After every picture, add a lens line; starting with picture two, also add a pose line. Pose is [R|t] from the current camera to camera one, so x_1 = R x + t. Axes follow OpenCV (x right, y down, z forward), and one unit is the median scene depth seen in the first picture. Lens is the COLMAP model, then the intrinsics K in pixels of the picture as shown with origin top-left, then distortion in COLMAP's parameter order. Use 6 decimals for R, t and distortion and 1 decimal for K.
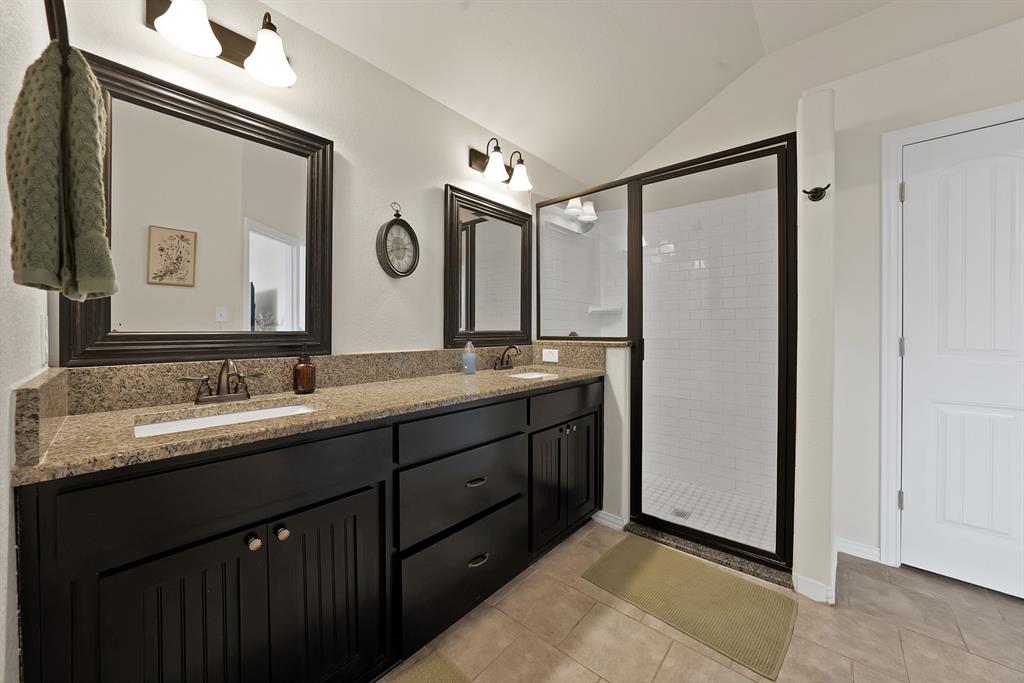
lens RADIAL K [[372.1, 0, 513.0], [0, 372.1, 332.2], [0, 0, 1]] dist [-0.007095, -0.000008]
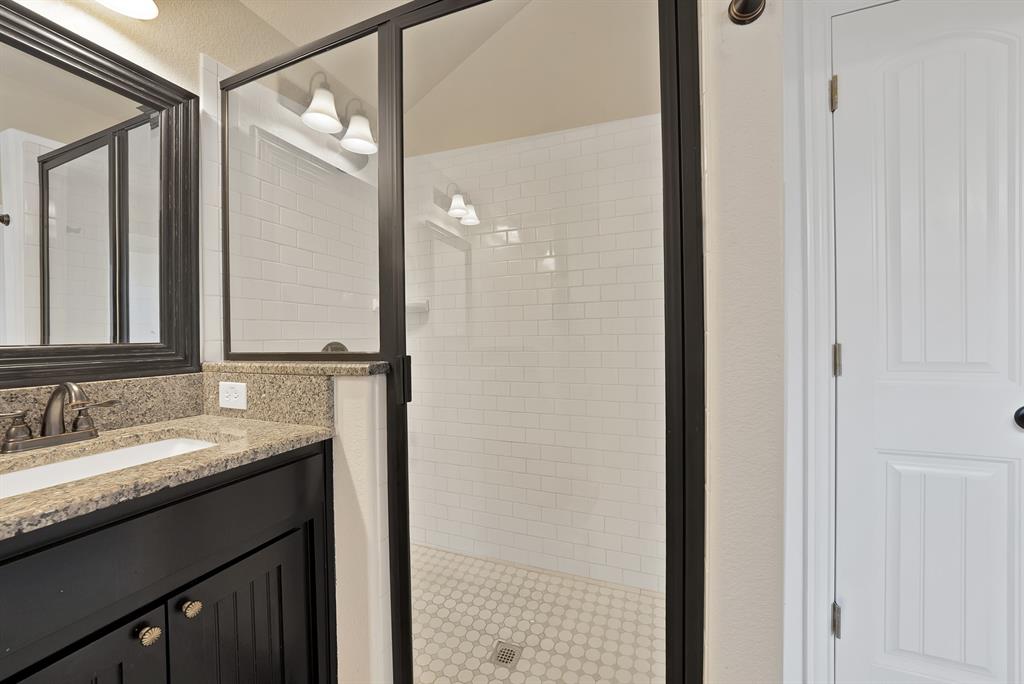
lens RADIAL K [[372.1, 0, 512.2], [0, 372.1, 341.3], [0, 0, 1]] dist [-0.007095, -0.000008]
pose [[0.944545, -0.015503, 0.328016, 0.288007], [0.016093, 0.999870, 0.000916, 0.000761], [-0.327987, 0.004413, 0.944672, 0.463984]]
